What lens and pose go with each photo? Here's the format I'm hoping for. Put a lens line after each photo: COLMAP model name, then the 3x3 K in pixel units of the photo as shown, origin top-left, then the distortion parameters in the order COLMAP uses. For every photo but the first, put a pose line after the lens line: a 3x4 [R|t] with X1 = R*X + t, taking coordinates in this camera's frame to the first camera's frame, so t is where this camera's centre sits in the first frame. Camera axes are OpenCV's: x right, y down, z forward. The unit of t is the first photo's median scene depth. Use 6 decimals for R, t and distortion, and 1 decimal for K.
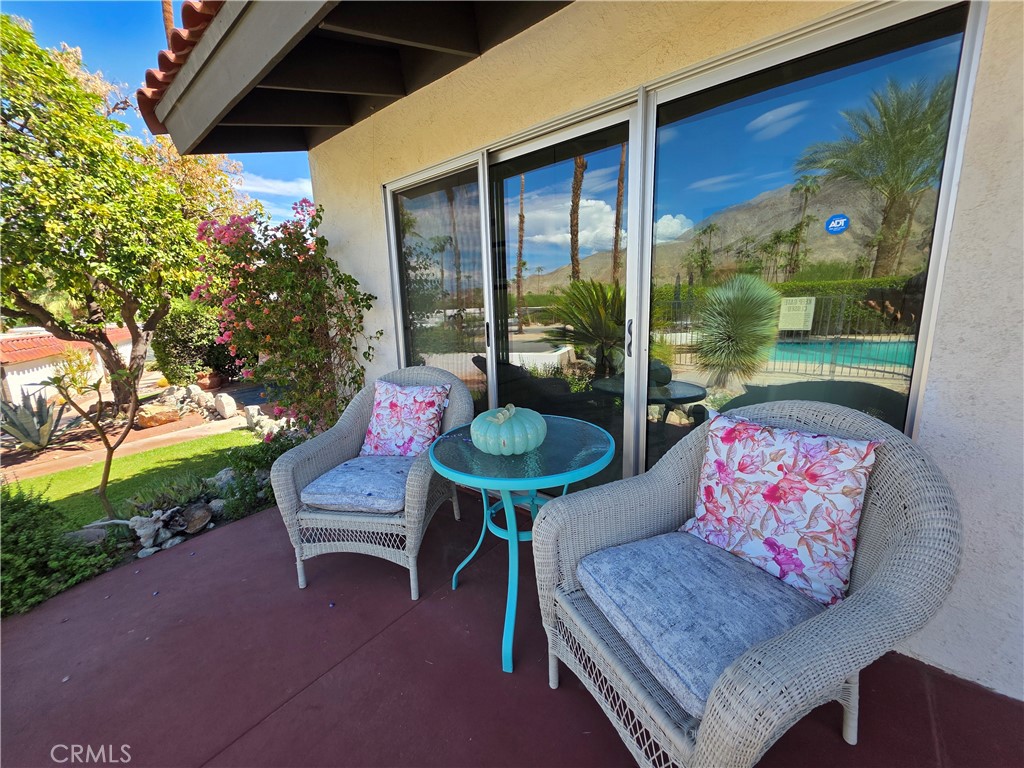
lens RADIAL K [[412.7, 0, 512.2], [0, 412.7, 383.8], [0, 0, 1]] dist [0.000762, 0.000023]
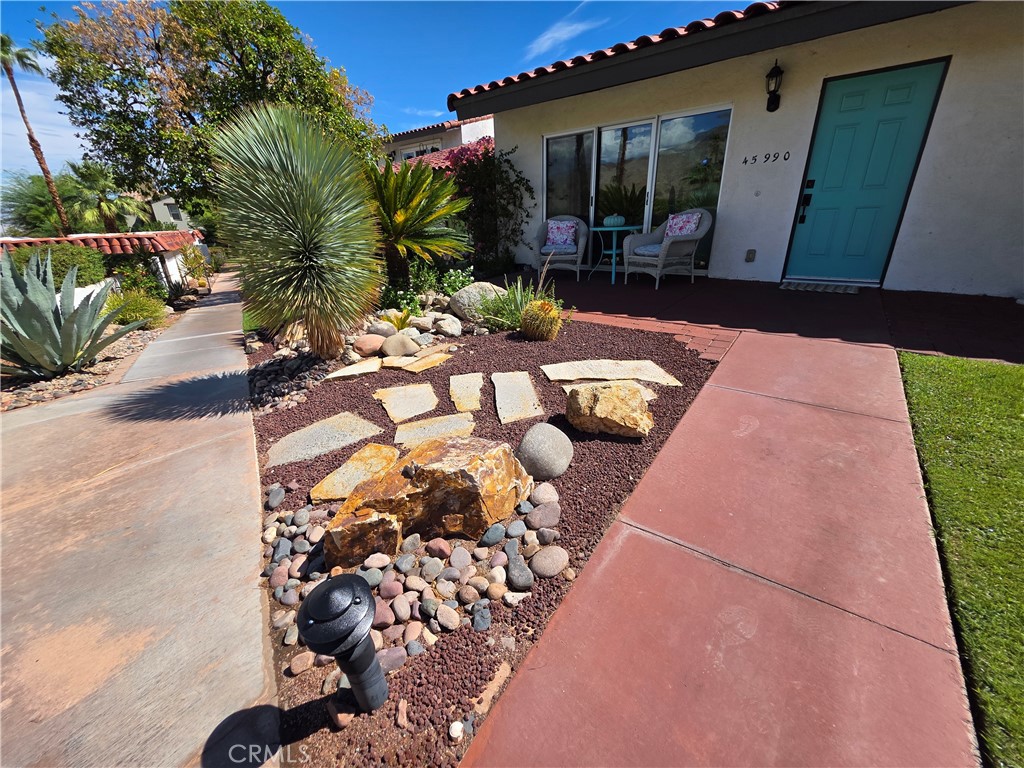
lens RADIAL K [[412.7, 0, 511.3], [0, 412.7, 386.8], [0, 0, 1]] dist [0.000762, 0.000023]
pose [[0.999652, -0.003731, 0.026129, -0.745506], [-0.001224, 0.982345, 0.187076, 0.634543], [-0.026366, -0.187043, 0.981998, -2.064848]]
